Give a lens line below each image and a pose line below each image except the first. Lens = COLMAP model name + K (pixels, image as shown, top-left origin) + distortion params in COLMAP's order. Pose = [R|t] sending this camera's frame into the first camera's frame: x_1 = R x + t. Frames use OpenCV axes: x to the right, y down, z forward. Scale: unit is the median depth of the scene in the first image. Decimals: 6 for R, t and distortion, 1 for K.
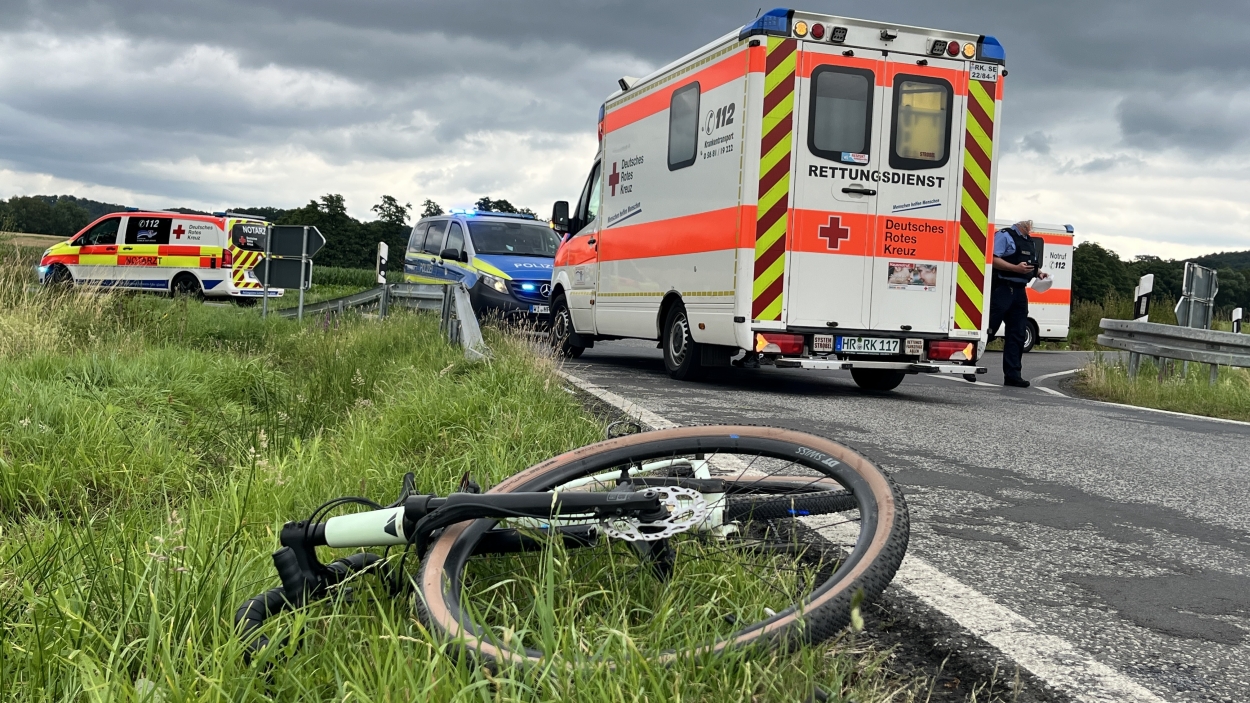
lens RADIAL K [[1281.2, 0, 625.3], [0, 1281.2, 352.2], [0, 0, 1]] dist [-0.000526, 0.000000]
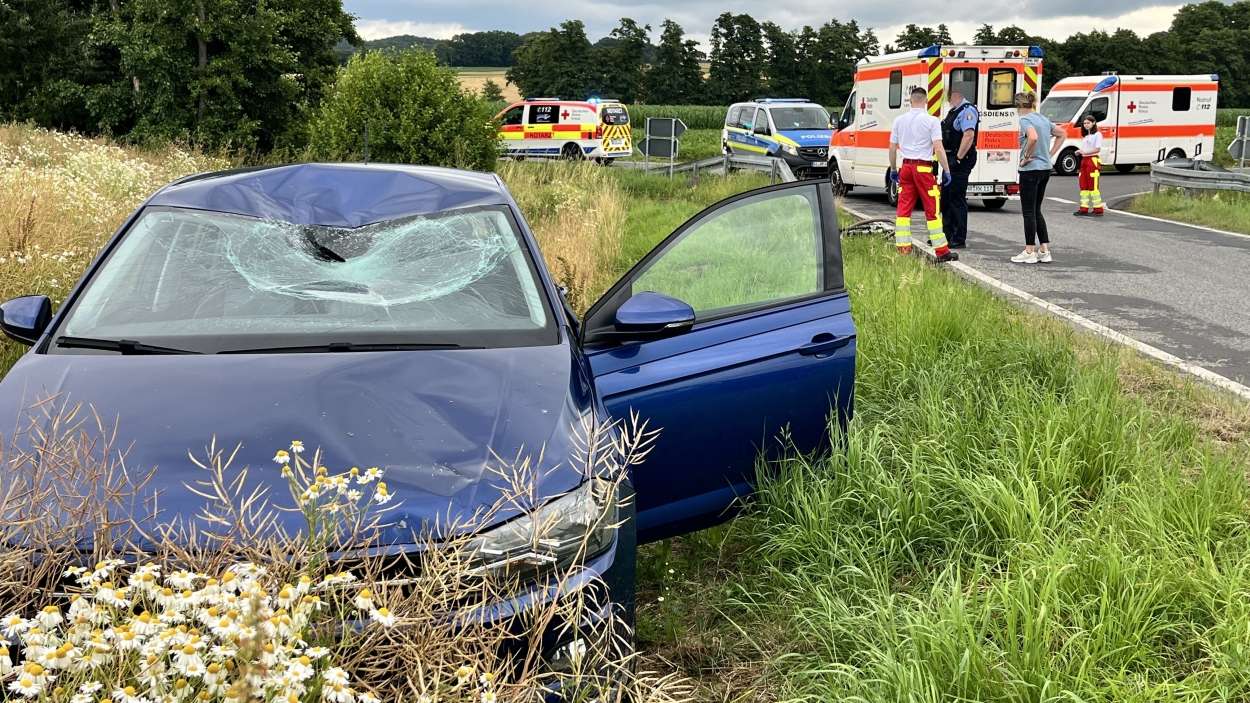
lens RADIAL K [[1372.8, 0, 630.9], [0, 1372.8, 356.6], [0, 0, 1]] dist [0.063159, 0.000000]
pose [[0.983835, -0.013393, -0.178578, 0.009023], [0.036654, 0.991148, 0.127601, -0.023999], [0.175289, -0.132084, 0.975617, -0.813158]]
